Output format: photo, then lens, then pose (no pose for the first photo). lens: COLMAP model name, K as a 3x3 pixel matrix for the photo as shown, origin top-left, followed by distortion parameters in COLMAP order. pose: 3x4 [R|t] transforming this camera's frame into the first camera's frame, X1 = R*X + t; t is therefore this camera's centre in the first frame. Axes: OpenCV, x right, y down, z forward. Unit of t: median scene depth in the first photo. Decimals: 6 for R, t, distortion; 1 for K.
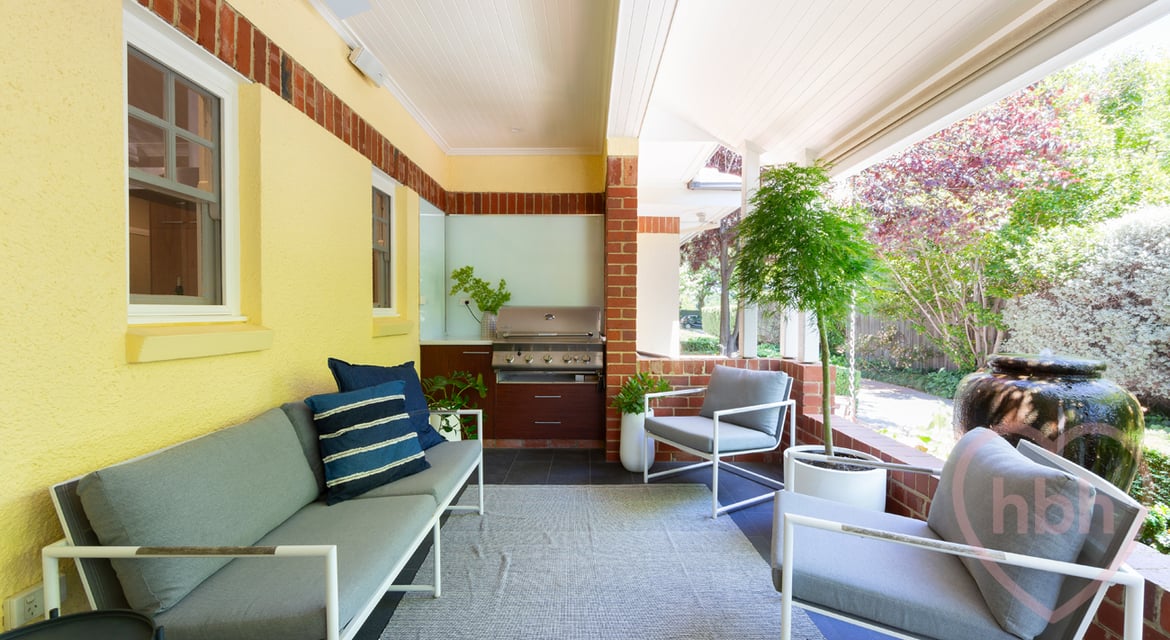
lens RADIAL K [[452.0, 0, 585.0], [0, 452.0, 320.0], [0, 0, 1]] dist [0.000111, 0.000144]
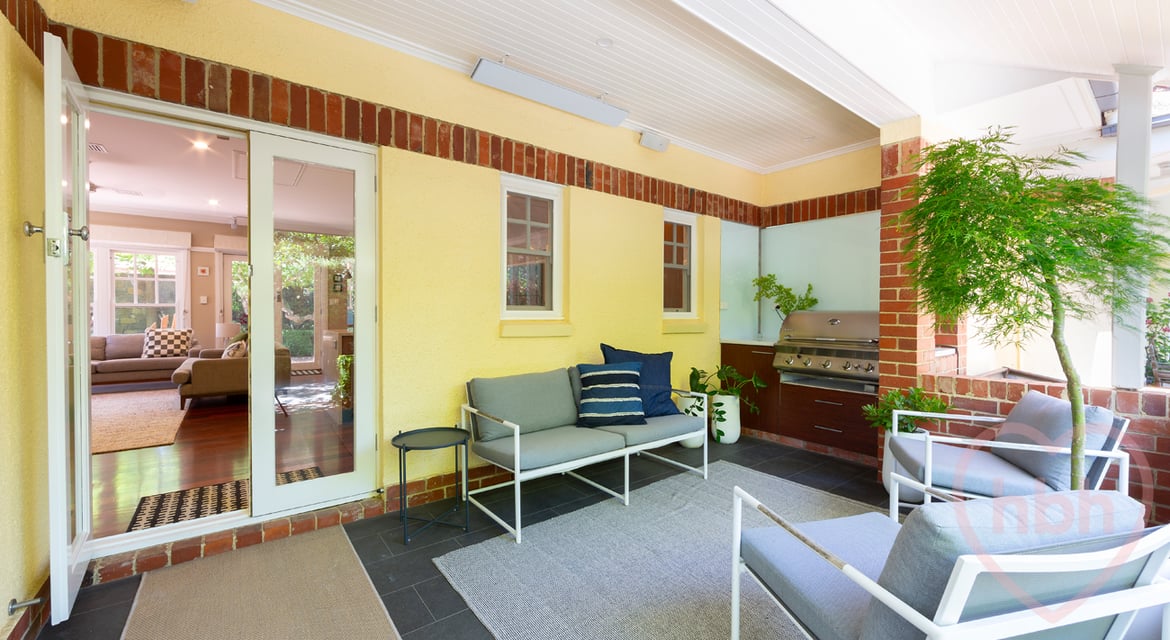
lens RADIAL K [[464.7, 0, 607.1], [0, 464.7, 319.4], [0, 0, 1]] dist [0.001033, -0.000100]
pose [[0.632640, 0.013406, -0.774330, 0.439482], [-0.021630, 0.999766, -0.000363, -0.000774], [0.774144, 0.016978, 0.632781, -0.018155]]
